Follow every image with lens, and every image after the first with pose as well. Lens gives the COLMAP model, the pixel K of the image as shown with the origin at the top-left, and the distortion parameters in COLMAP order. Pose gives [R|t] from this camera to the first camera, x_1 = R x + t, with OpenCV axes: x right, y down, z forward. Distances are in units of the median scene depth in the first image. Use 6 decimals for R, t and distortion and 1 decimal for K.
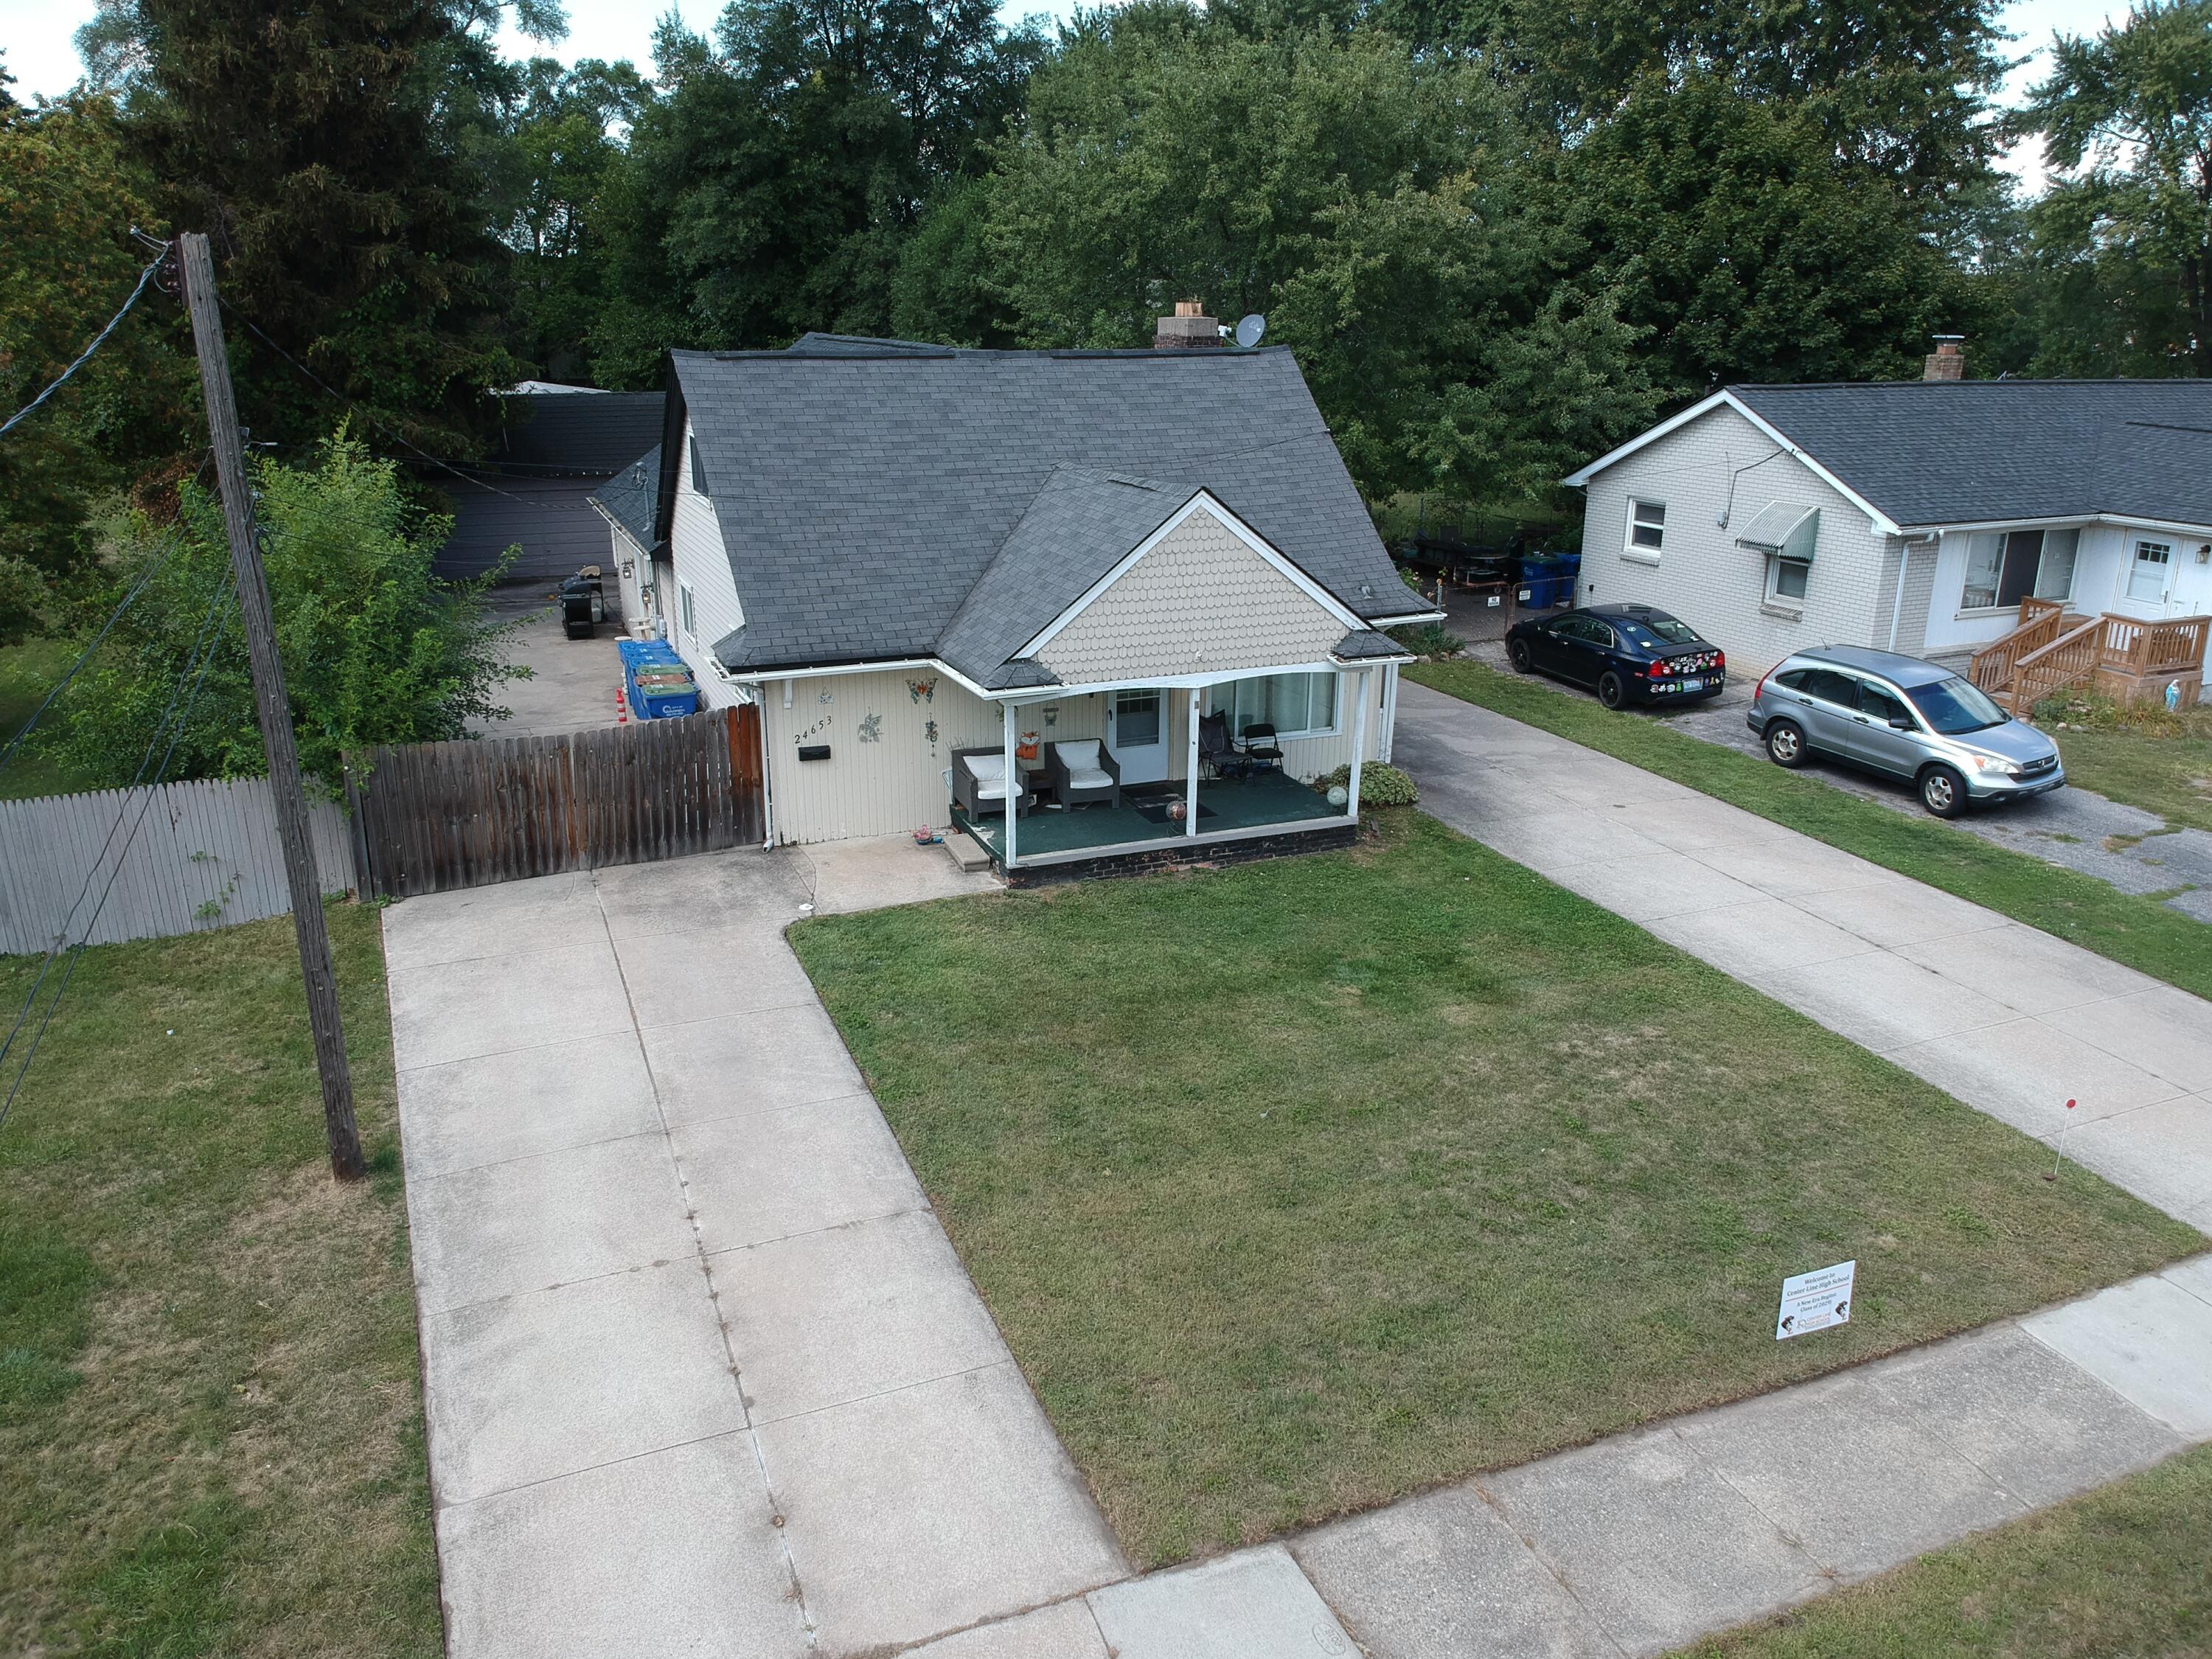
lens RADIAL K [[1614.1, 0, 1057.1], [0, 1614.1, 878.8], [0, 0, 1]] dist [0.115128, -0.195471]
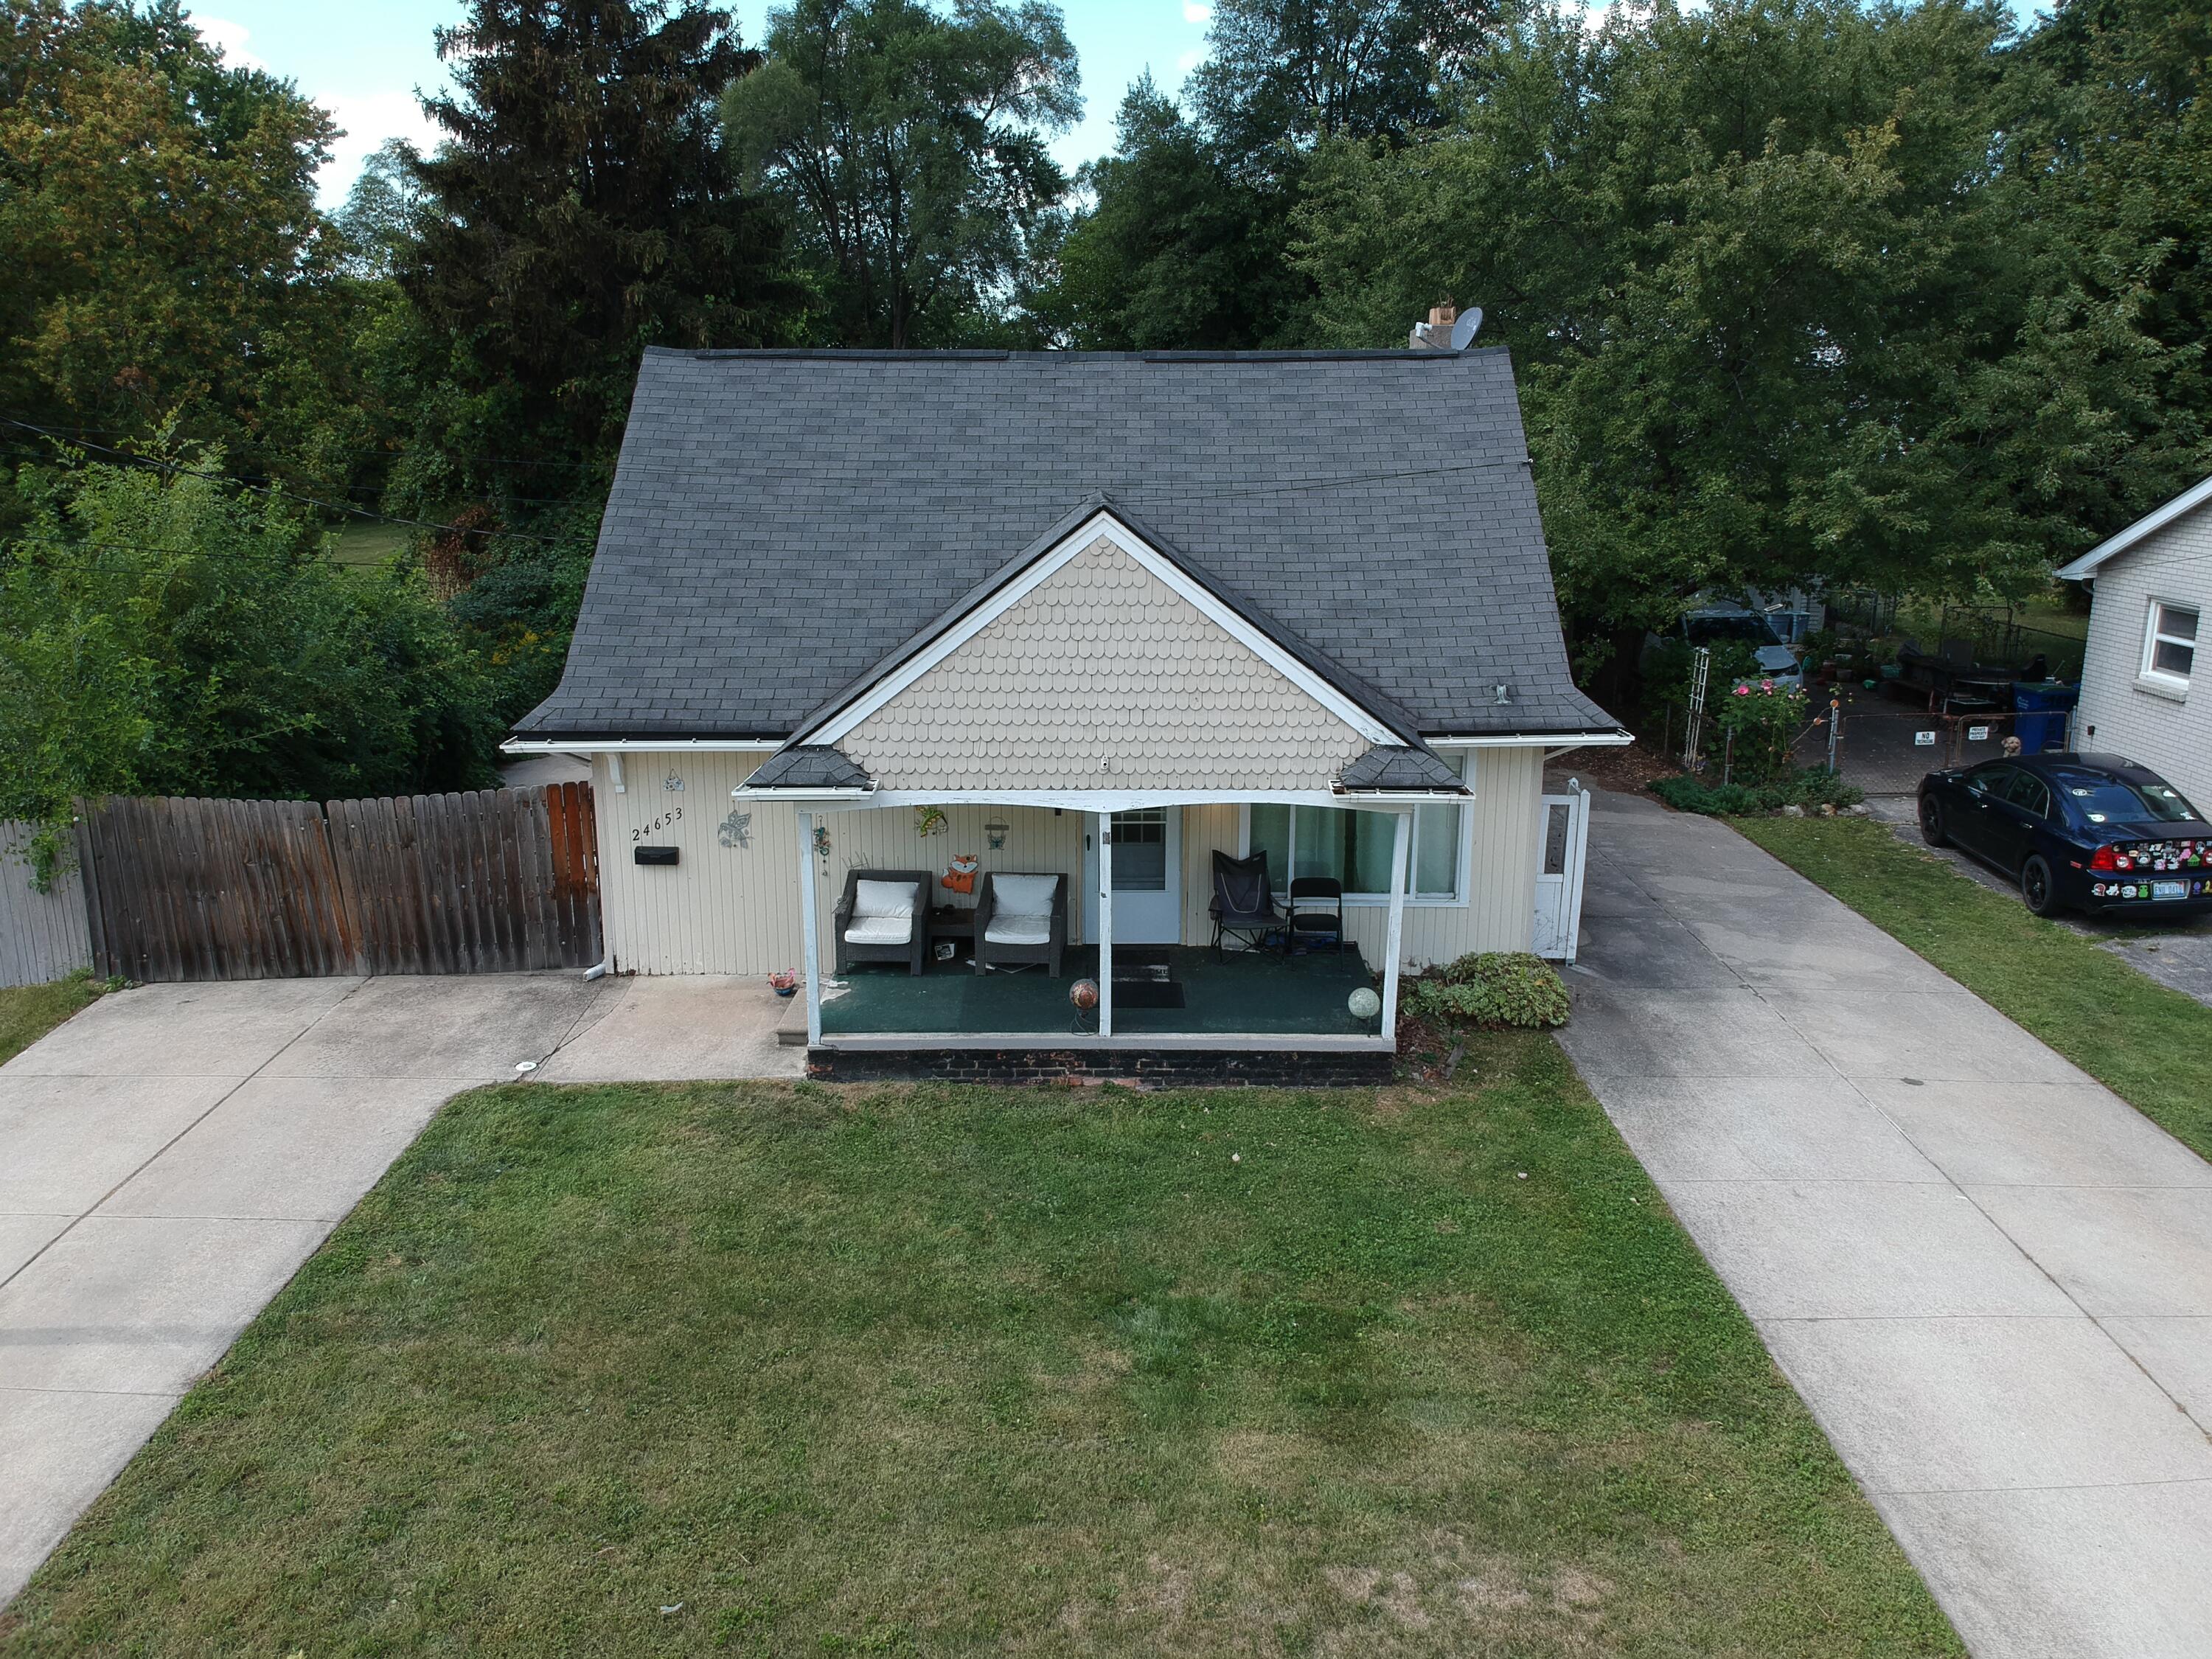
lens RADIAL K [[1610.4, 0, 1099.8], [0, 1610.4, 847.1], [0, 0, 1]] dist [0.107794, -0.196677]
pose [[0.926884, 0.094939, -0.363143, 0.309311], [-0.125271, 0.990255, -0.060852, -0.061782], [0.353827, 0.101894, 0.929744, 0.380752]]
